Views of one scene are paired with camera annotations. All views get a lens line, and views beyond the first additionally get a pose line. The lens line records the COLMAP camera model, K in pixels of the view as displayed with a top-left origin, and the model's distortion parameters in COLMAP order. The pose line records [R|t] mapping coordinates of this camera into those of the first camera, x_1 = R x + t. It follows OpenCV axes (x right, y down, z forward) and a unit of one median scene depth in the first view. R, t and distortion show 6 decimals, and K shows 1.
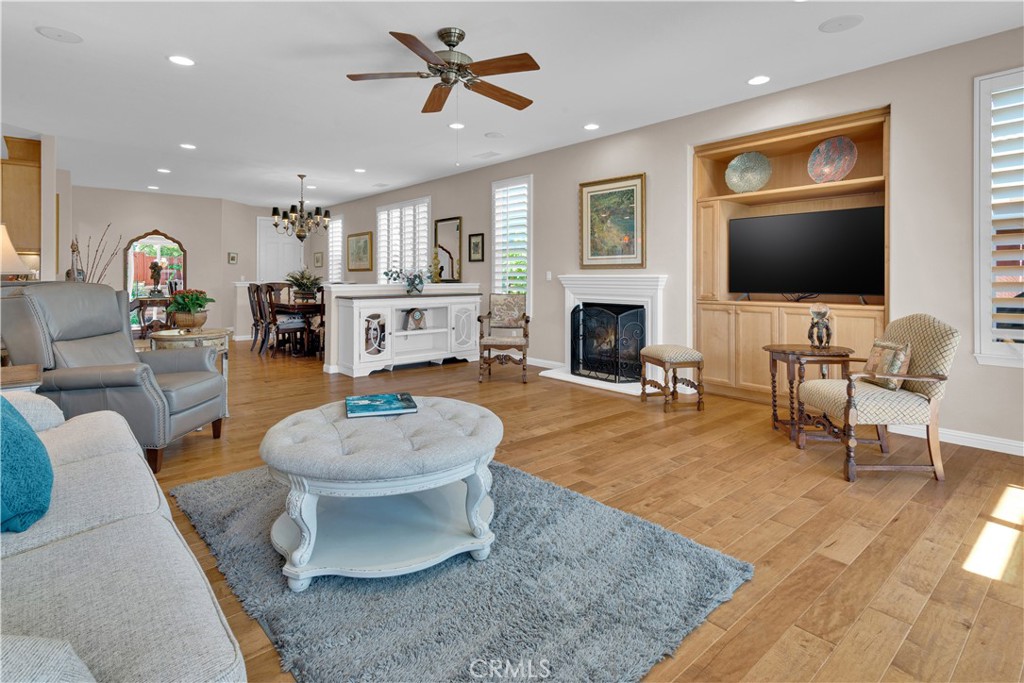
lens RADIAL K [[519.9, 0, 519.1], [0, 519.9, 278.1], [0, 0, 1]] dist [0.000813, 0.000025]
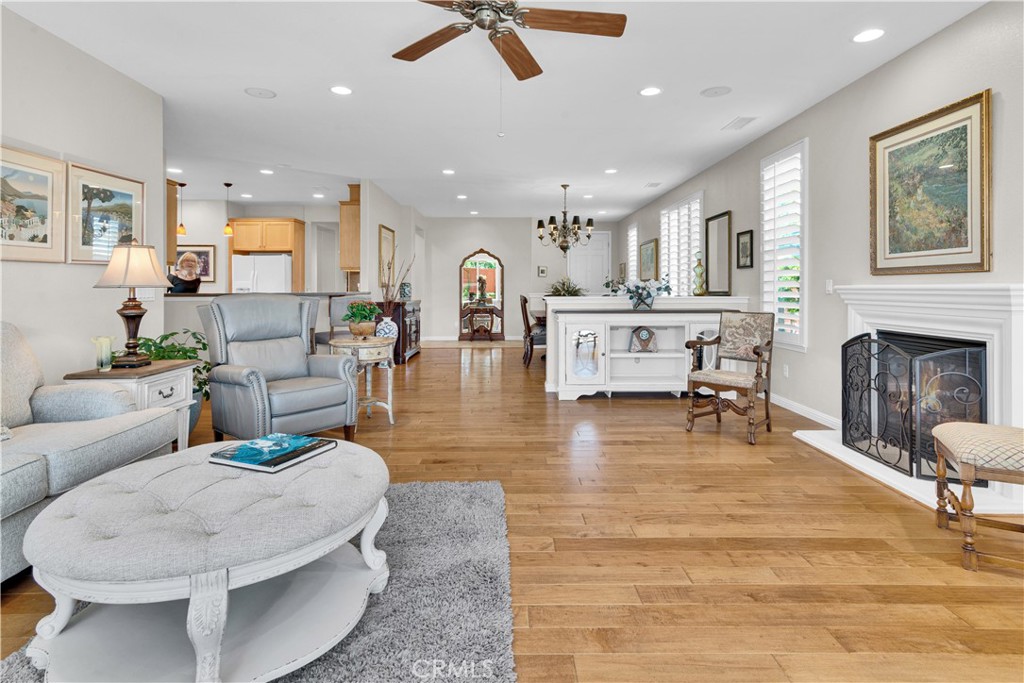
lens RADIAL K [[523.1, 0, 511.0], [0, 523.1, 288.4], [0, 0, 1]] dist [0.016422, 0.000256]
pose [[0.753385, -0.001200, -0.657579, 0.205360], [-0.000489, 0.999997, -0.002385, -0.000110], [0.657579, 0.002119, 0.753382, 0.247710]]
